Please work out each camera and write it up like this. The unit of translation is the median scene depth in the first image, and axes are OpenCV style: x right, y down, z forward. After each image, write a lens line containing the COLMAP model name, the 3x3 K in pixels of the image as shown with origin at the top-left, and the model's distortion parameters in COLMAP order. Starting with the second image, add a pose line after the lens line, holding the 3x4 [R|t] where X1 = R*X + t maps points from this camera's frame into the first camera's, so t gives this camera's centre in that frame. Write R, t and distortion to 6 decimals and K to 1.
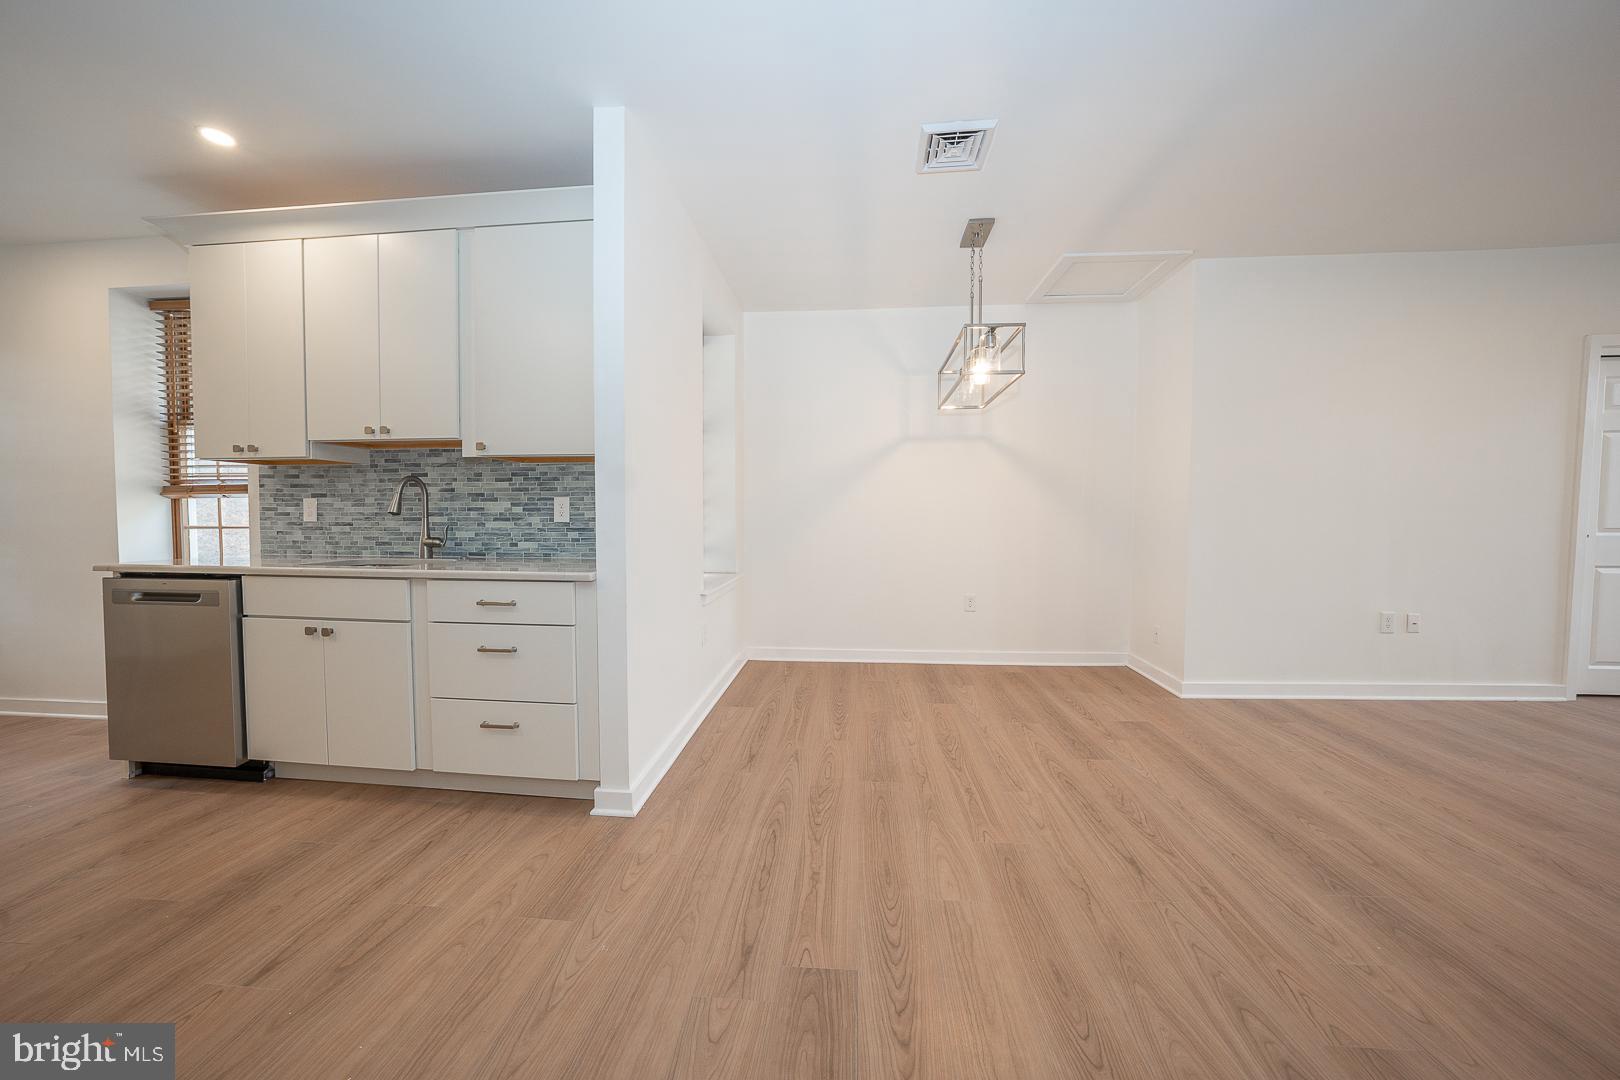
lens RADIAL K [[558.0, 0, 810.8], [0, 558.0, 534.6], [0, 0, 1]] dist [-0.024226, 0.004740]
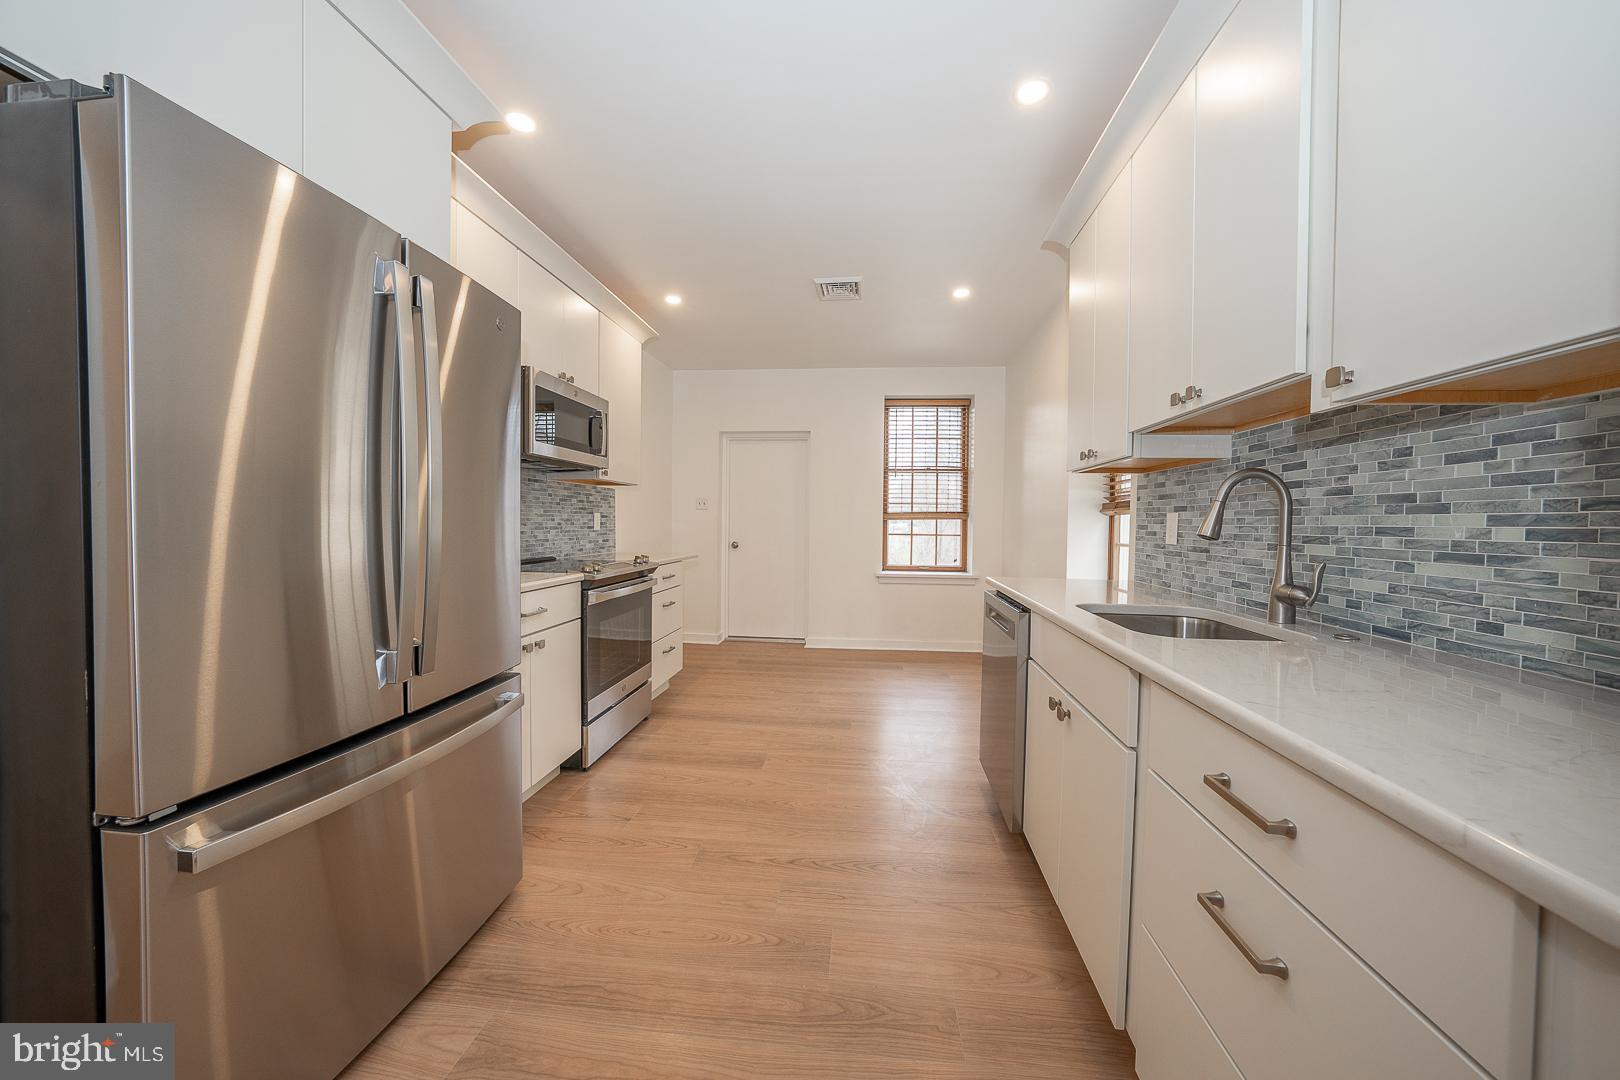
lens RADIAL K [[558.0, 0, 814.0], [0, 558.0, 535.7], [0, 0, 1]] dist [-0.024226, 0.004740]
pose [[-0.008746, 0.022219, -0.999715, -0.162721], [-0.048302, 0.998577, 0.022616, -0.029399], [0.998794, 0.048486, -0.007660, 0.531073]]
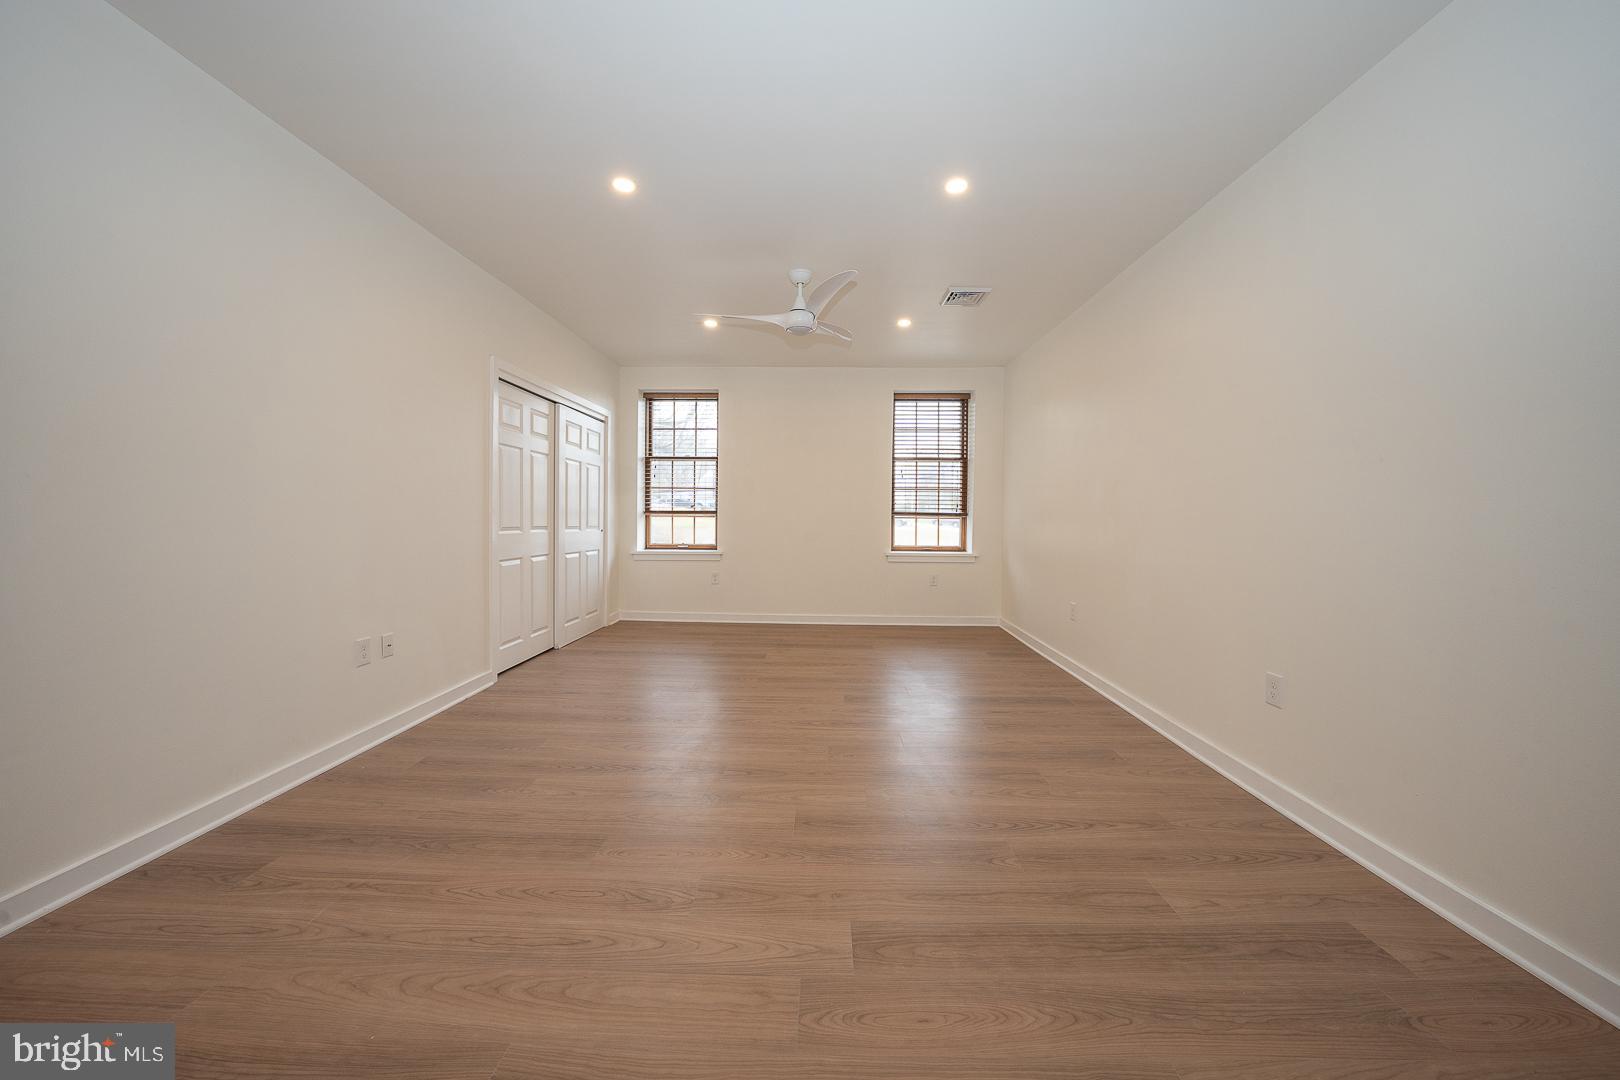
lens RADIAL K [[558.0, 0, 814.6], [0, 558.0, 535.5], [0, 0, 1]] dist [-0.024226, 0.004740]
pose [[-0.062829, -0.031146, 0.997538, 0.262286], [0.023464, 0.999191, 0.032676, -0.019040], [-0.997748, 0.025459, -0.062047, 0.448068]]
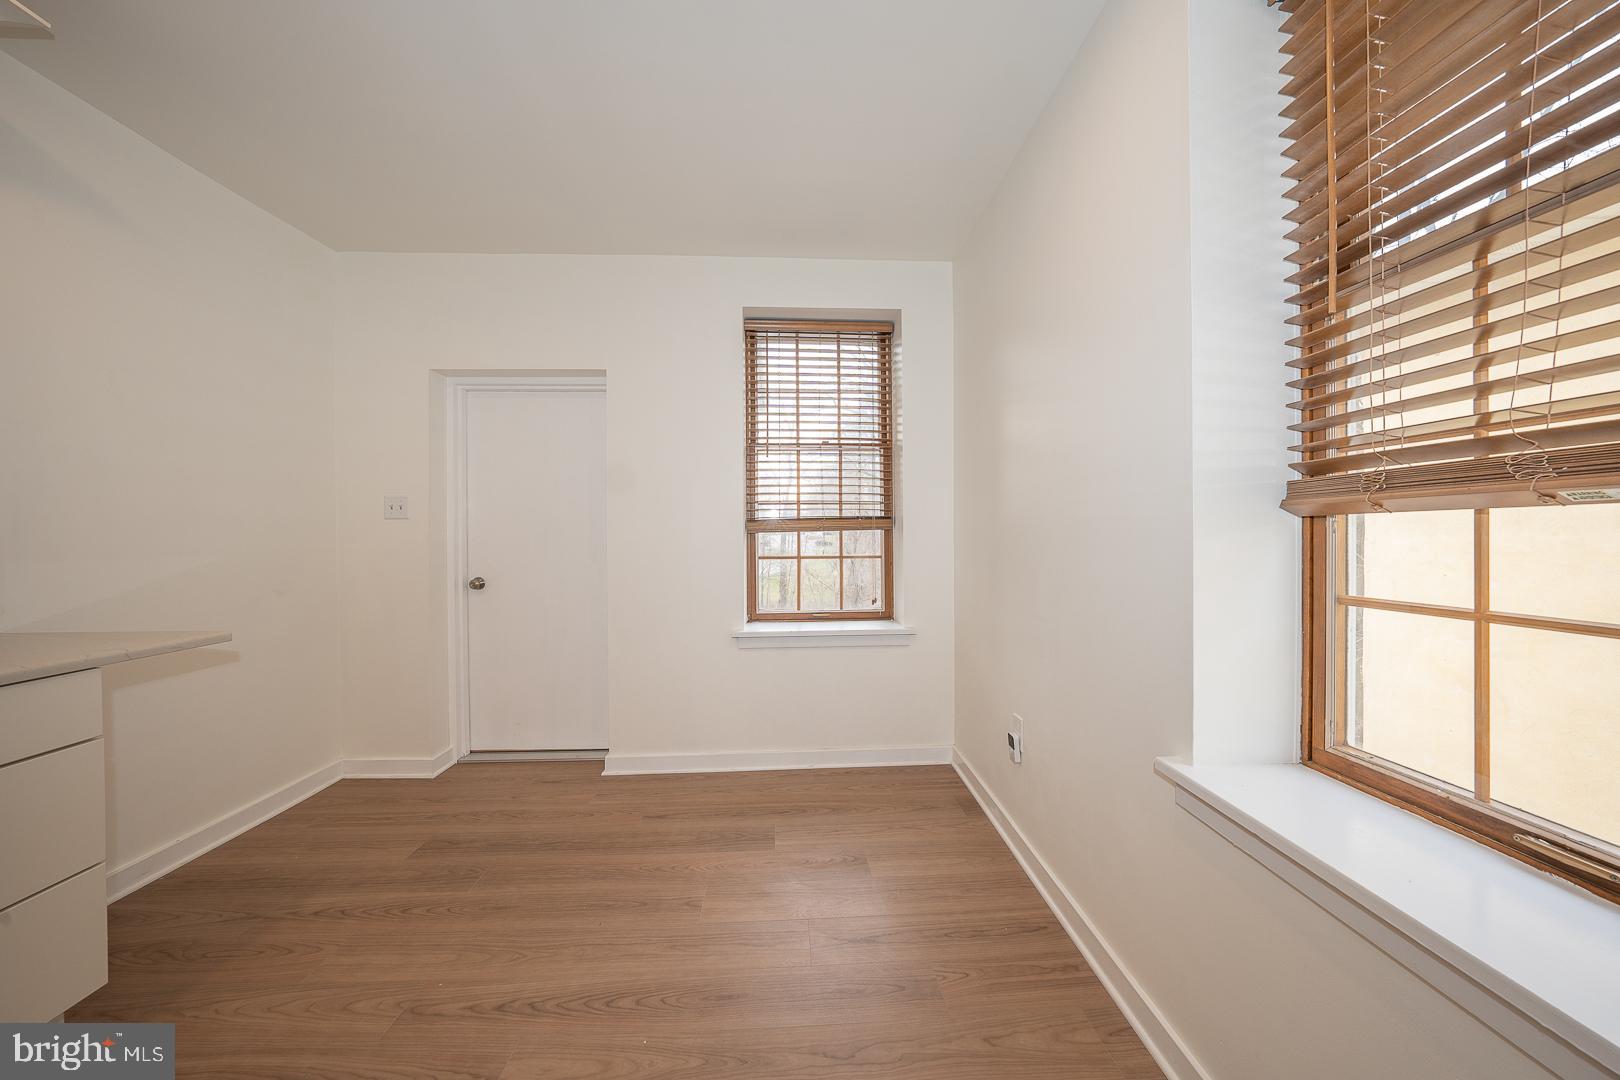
lens RADIAL K [[558.0, 0, 814.7], [0, 558.0, 538.7], [0, 0, 1]] dist [-0.024226, 0.004740]
pose [[0.140290, 0.009401, -0.990066, -0.990267], [-0.029496, 0.999551, 0.005312, -0.049651], [0.989671, 0.028458, 0.140505, 0.727493]]
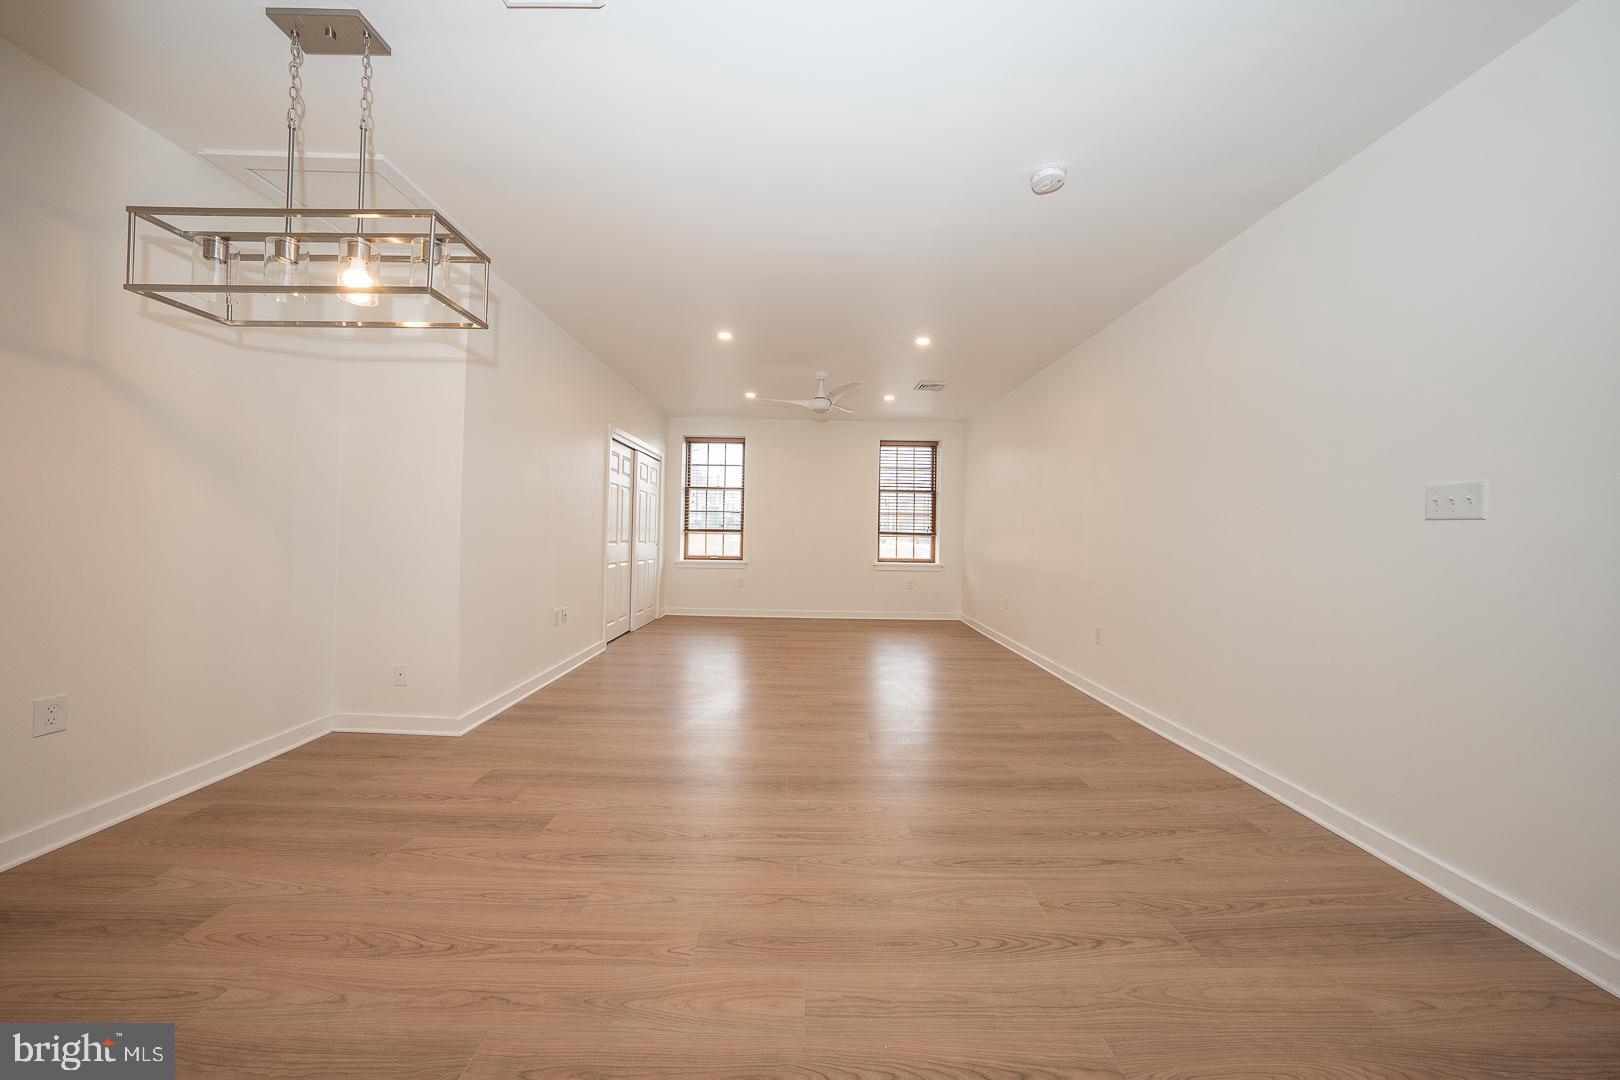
lens RADIAL K [[558.0, 0, 812.2], [0, 558.0, 534.2], [0, 0, 1]] dist [-0.024226, 0.004740]
pose [[-0.097071, 0.001326, 0.995277, -0.322858], [0.014892, 0.999889, 0.000121, -0.025233], [-0.995166, 0.014833, -0.097080, 0.606049]]
